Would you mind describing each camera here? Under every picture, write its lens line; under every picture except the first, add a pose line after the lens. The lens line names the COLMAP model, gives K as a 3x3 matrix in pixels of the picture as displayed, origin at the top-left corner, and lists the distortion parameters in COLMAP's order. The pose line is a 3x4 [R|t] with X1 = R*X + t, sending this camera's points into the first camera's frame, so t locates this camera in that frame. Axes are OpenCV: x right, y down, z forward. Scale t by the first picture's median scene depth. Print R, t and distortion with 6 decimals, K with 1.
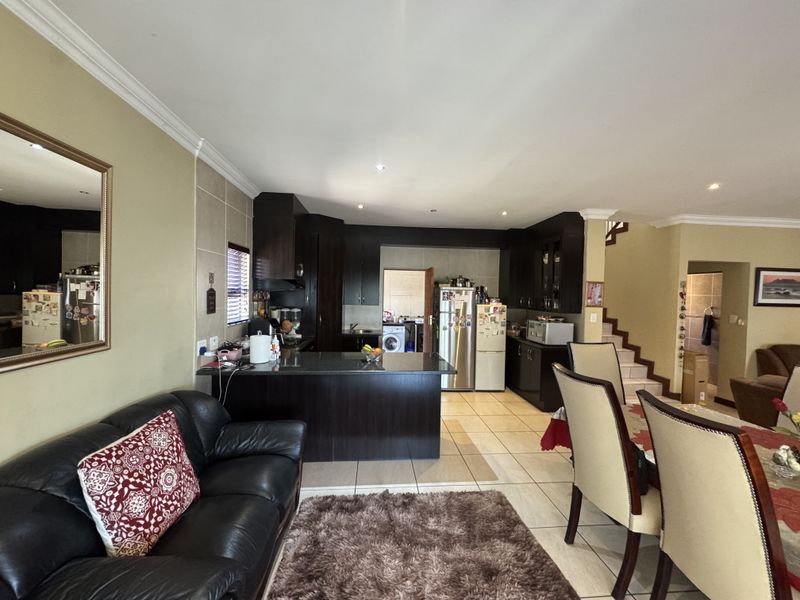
lens RADIAL K [[319.5, 0, 399.3], [0, 319.5, 299.7], [0, 0, 1]] dist [-0.003193, -0.000150]
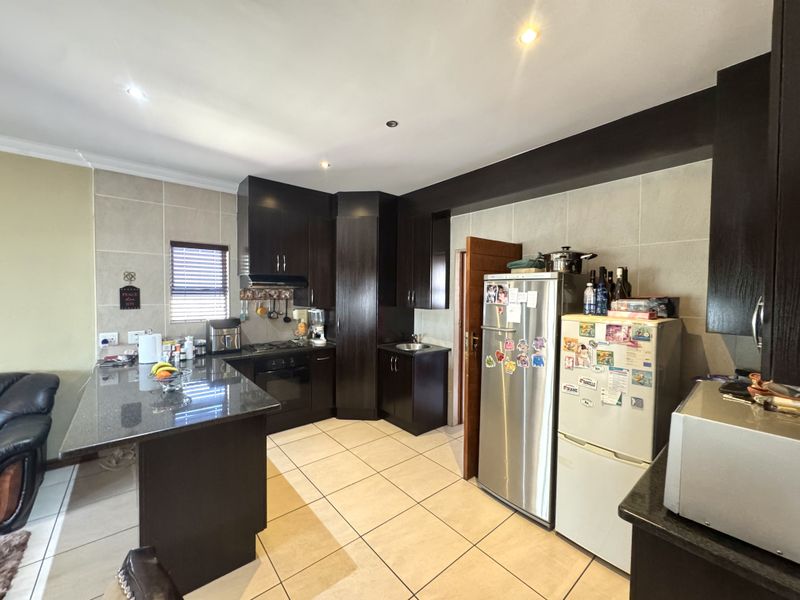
lens RADIAL K [[319.5, 0, 399.3], [0, 319.5, 299.7], [0, 0, 1]] dist [-0.003193, -0.000150]
pose [[0.580074, 0.006227, -0.814540, 0.523669], [-0.014676, 0.999888, -0.002807, 0.000983], [0.814431, 0.013583, 0.580101, 0.715414]]
